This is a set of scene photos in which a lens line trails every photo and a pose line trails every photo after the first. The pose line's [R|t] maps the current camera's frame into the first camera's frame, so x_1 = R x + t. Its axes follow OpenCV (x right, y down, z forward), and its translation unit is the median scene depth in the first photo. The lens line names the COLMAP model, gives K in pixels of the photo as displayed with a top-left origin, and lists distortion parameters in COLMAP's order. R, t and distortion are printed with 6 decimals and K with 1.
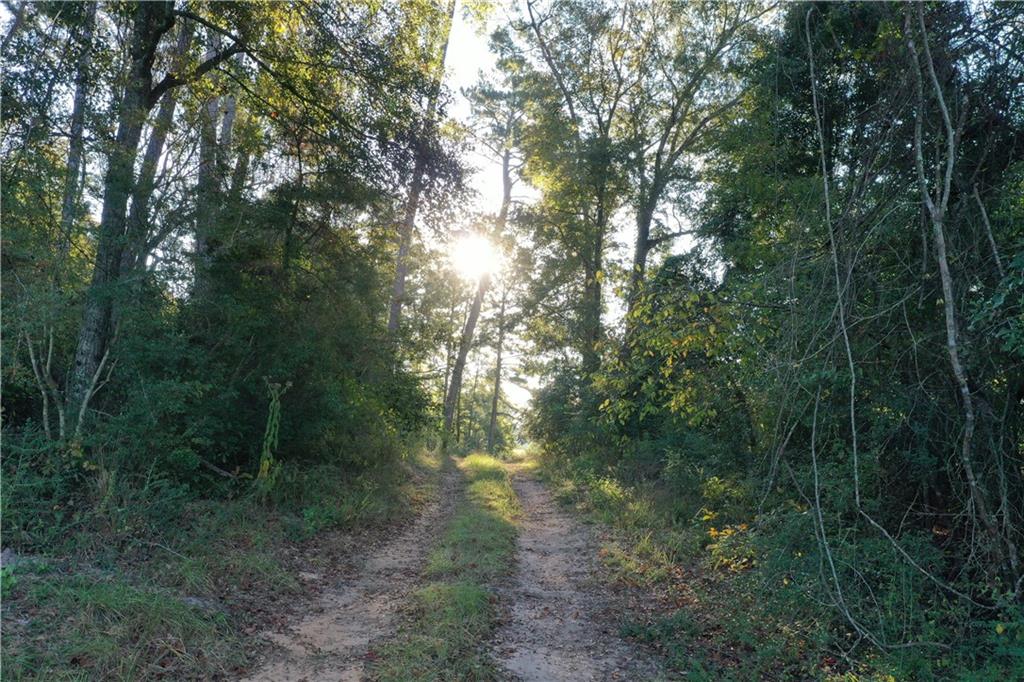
lens RADIAL K [[824.3, 0, 512.0], [0, 824.3, 338.9], [0, 0, 1]] dist [-0.010016, -0.000478]
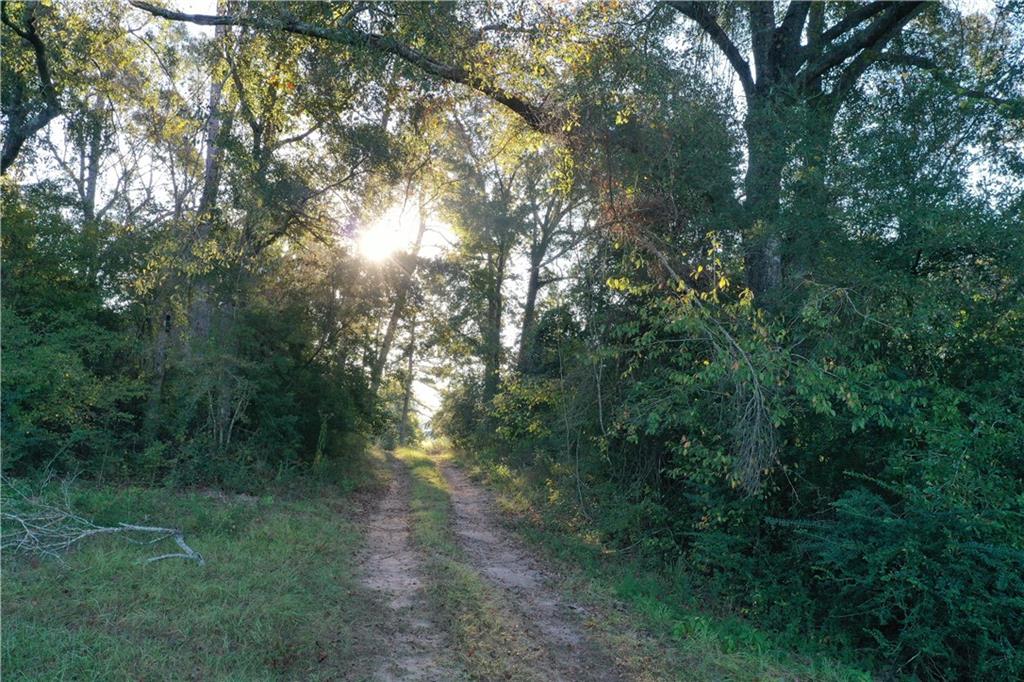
lens RADIAL K [[824.3, 0, 513.8], [0, 824.3, 343.6], [0, 0, 1]] dist [-0.010016, -0.000478]
pose [[0.992507, 0.014440, 0.121330, -0.027644], [-0.016497, 0.999736, 0.015969, -0.044230], [-0.121068, -0.017851, 0.992484, -0.281456]]
